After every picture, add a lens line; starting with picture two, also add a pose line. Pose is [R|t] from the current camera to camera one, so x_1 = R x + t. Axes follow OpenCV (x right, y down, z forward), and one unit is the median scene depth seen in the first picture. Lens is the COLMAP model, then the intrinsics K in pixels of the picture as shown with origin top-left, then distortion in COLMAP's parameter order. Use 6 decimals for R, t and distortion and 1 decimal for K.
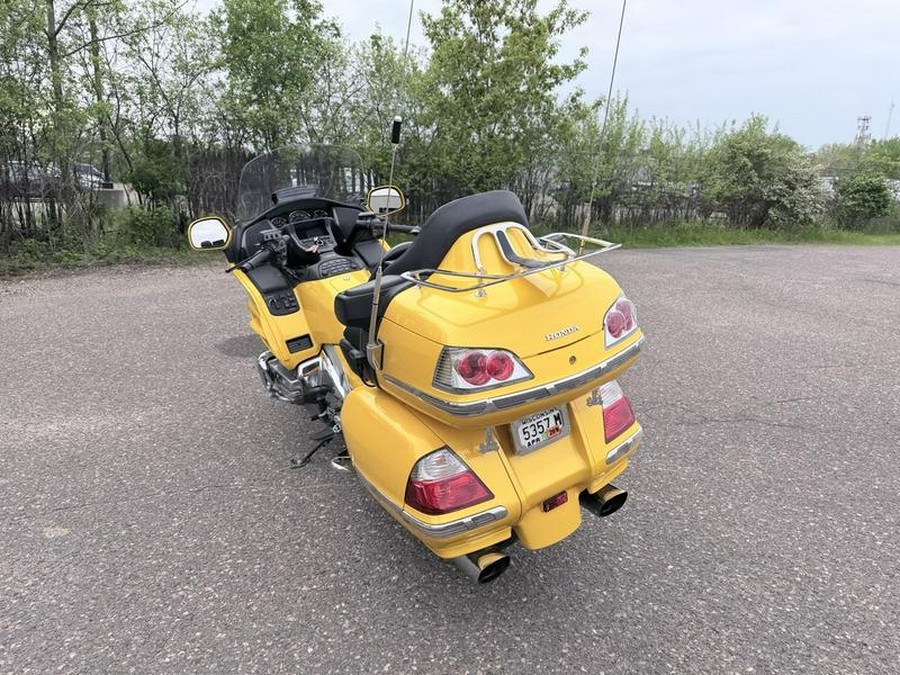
lens RADIAL K [[628.6, 0, 442.9], [0, 628.6, 342.9], [0, 0, 1]] dist [0.041023, -0.060996]
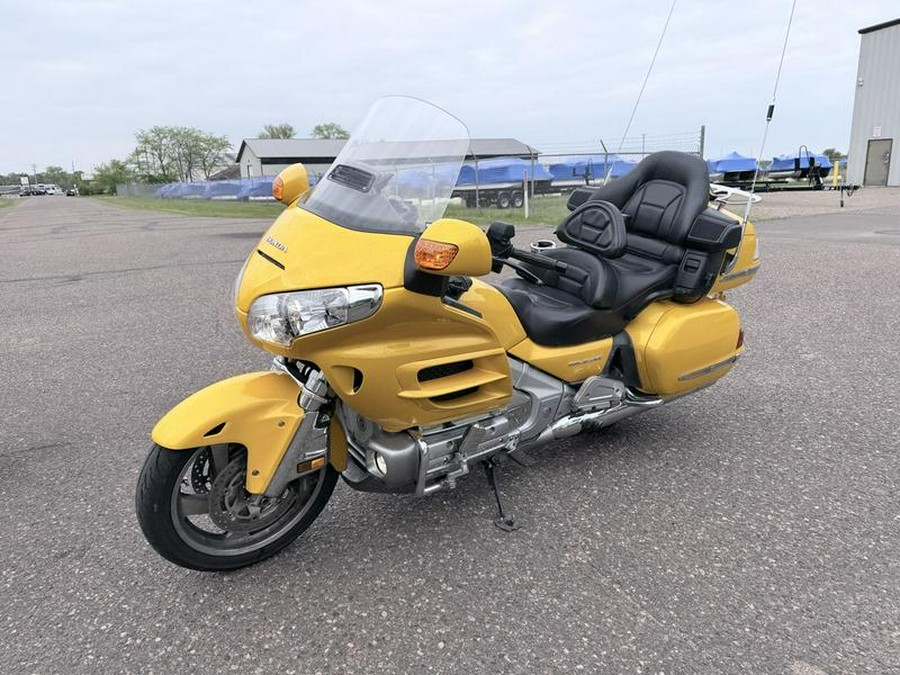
lens RADIAL K [[623.3, 0, 443.6], [0, 623.3, 341.3], [0, 0, 1]] dist [0.040308, -0.056060]
pose [[-0.090915, -0.274342, 0.957325, -0.828651], [0.277165, 0.916353, 0.288923, -0.234706], [-0.956511, 0.291605, -0.007272, 0.947717]]
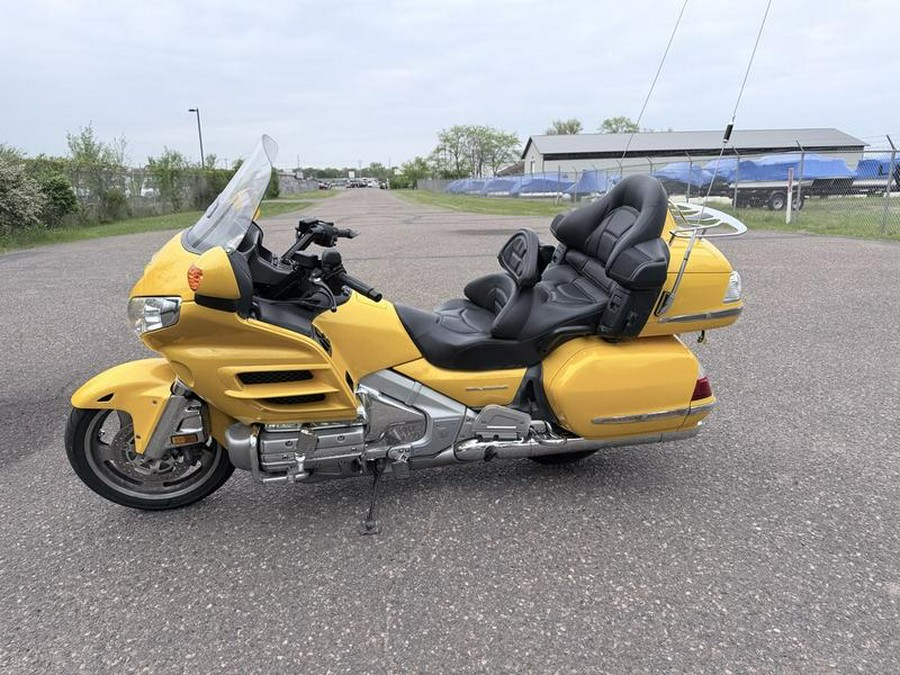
lens RADIAL K [[620.3, 0, 444.5], [0, 620.3, 354.7], [0, 0, 1]] dist [0.059662, -0.085258]
pose [[0.334030, -0.284931, 0.898464, -0.802900], [0.267209, 0.942734, 0.199627, -0.145421], [-0.903893, 0.173396, 0.391038, 0.519941]]
